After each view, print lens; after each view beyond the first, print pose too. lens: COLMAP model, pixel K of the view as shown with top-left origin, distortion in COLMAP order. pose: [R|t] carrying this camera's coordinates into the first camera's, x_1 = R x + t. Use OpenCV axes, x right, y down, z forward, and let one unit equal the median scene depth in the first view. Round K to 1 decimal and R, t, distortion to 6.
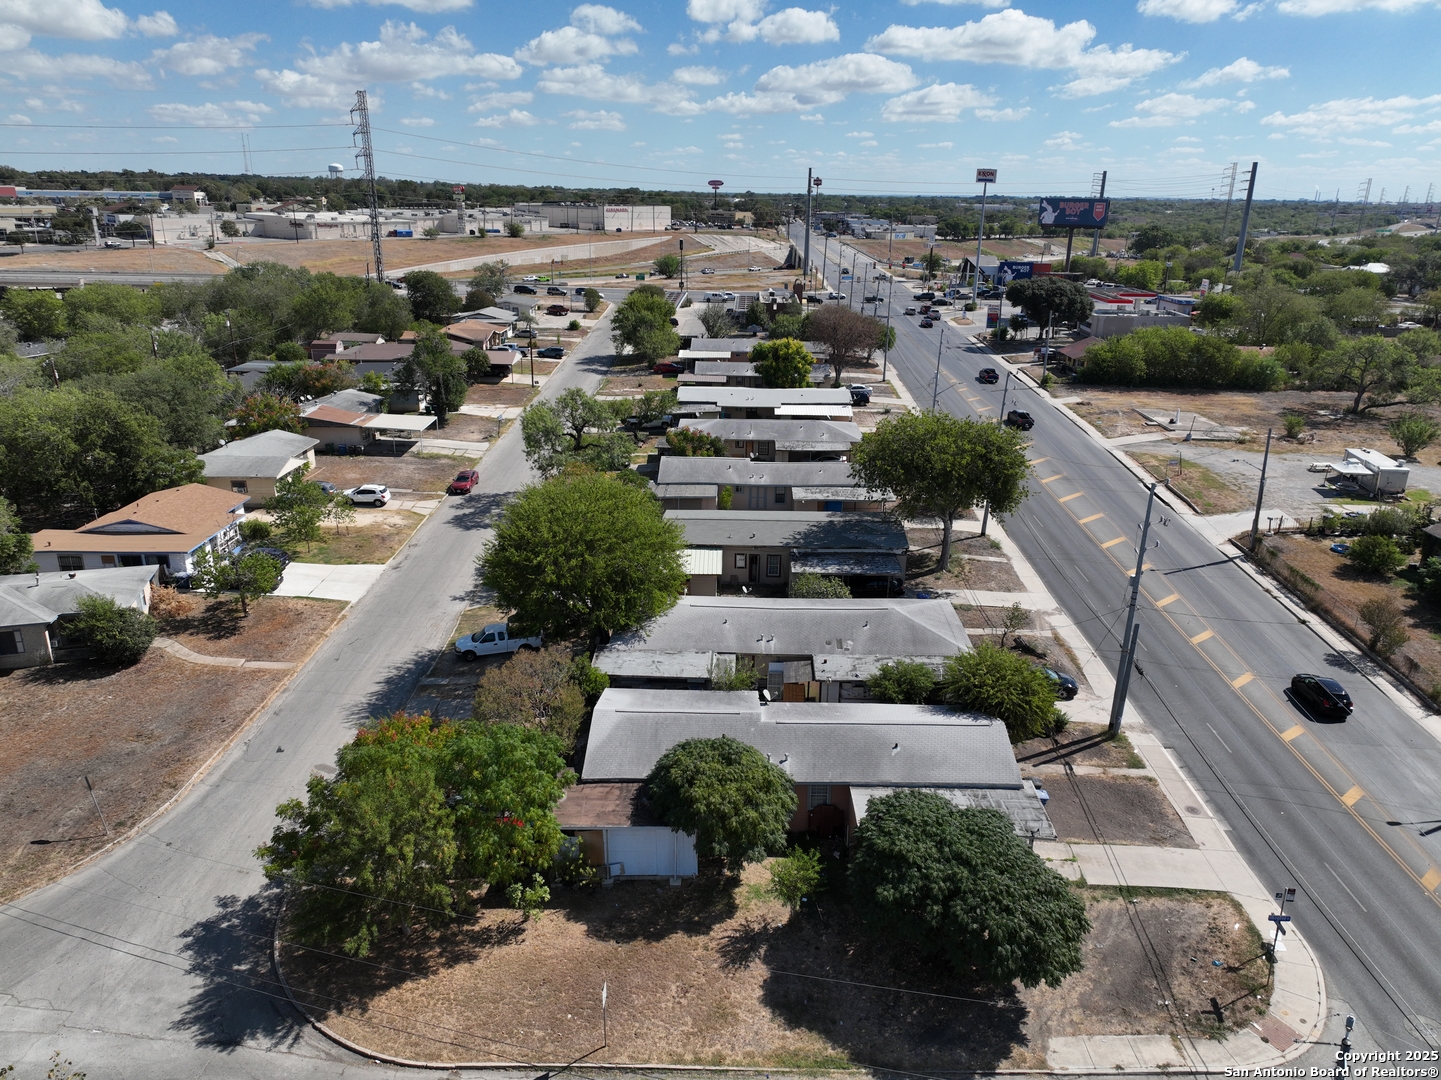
lens RADIAL K [[1014.8, 0, 720.5], [0, 1014.8, 540.0], [0, 0, 1]] dist [-0.007526, 0.026991]
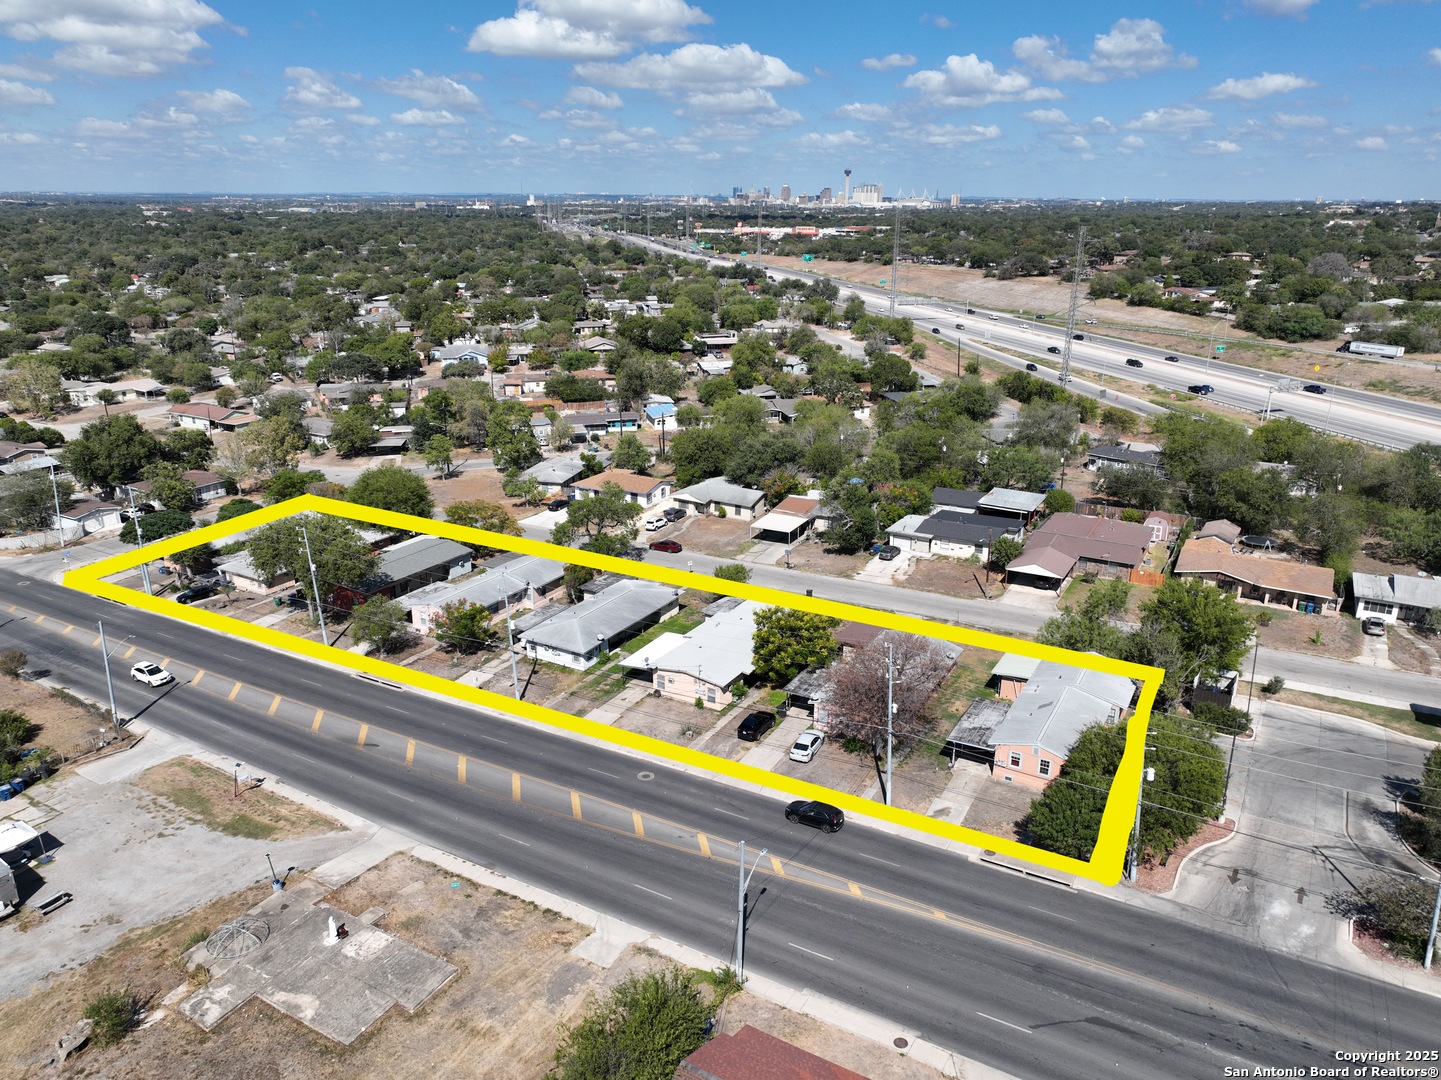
lens RADIAL K [[1014.8, 0, 720.5], [0, 1014.8, 540.0], [0, 0, 1]] dist [-0.007526, 0.026991]
pose [[-0.483047, 0.260590, -0.835918, 1.189631], [-0.298435, 0.848523, 0.436974, -0.935015], [0.823166, 0.460546, -0.332107, 1.999741]]
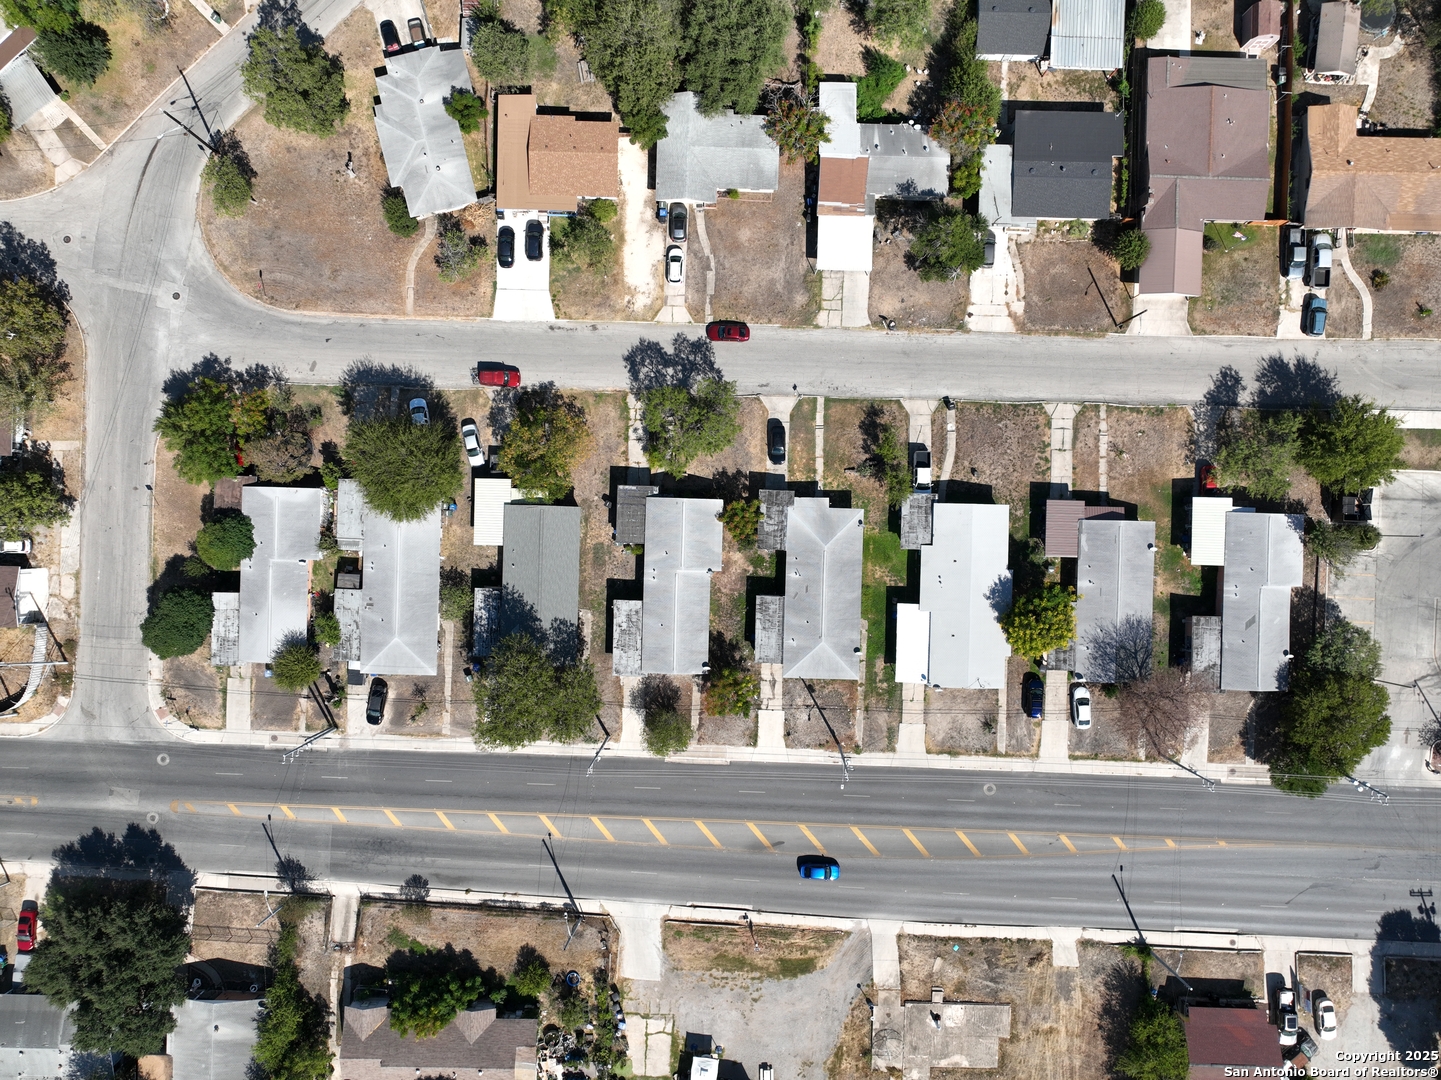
lens RADIAL K [[1014.8, 0, 720.5], [0, 1014.8, 540.0], [0, 0, 1]] dist [-0.007526, 0.026991]
pose [[-0.010063, 0.999937, -0.005019, -0.002136], [-0.338674, 0.001314, 0.940903, -1.530765], [0.940850, 0.011169, 0.338639, 0.762703]]
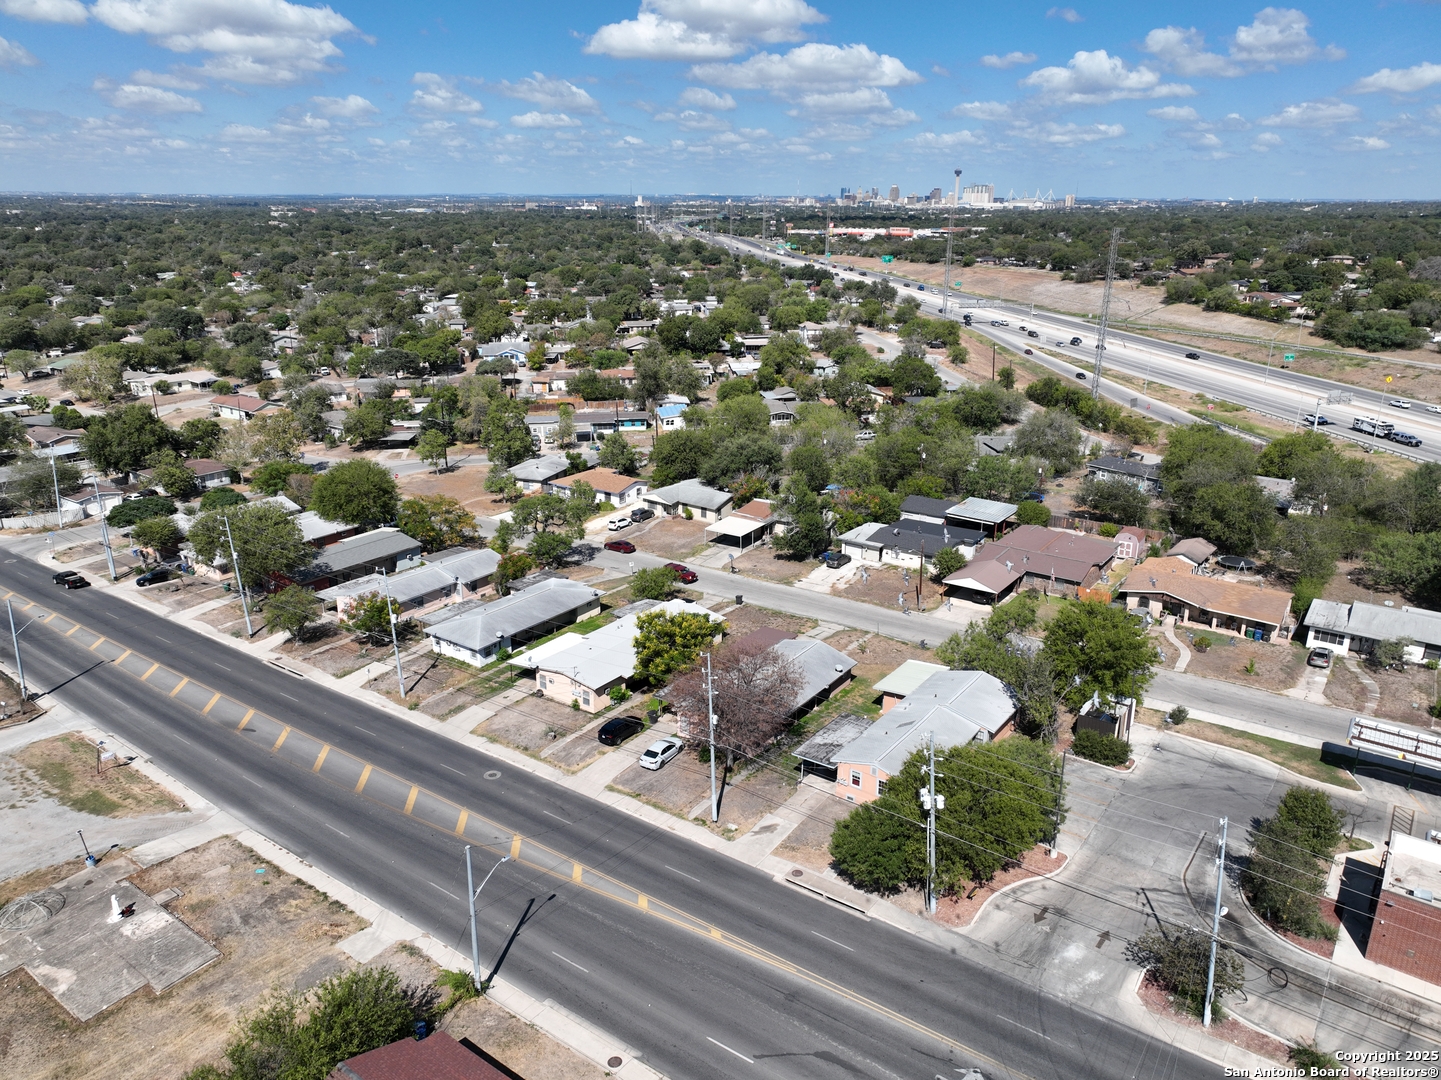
lens RADIAL K [[1014.8, 0, 720.5], [0, 1014.8, 540.0], [0, 0, 1]] dist [-0.007526, 0.026991]
pose [[-0.570719, 0.242906, -0.784395, 1.035557], [-0.281778, 0.839309, 0.464931, -1.010096], [0.771285, 0.486371, -0.410565, 2.207153]]
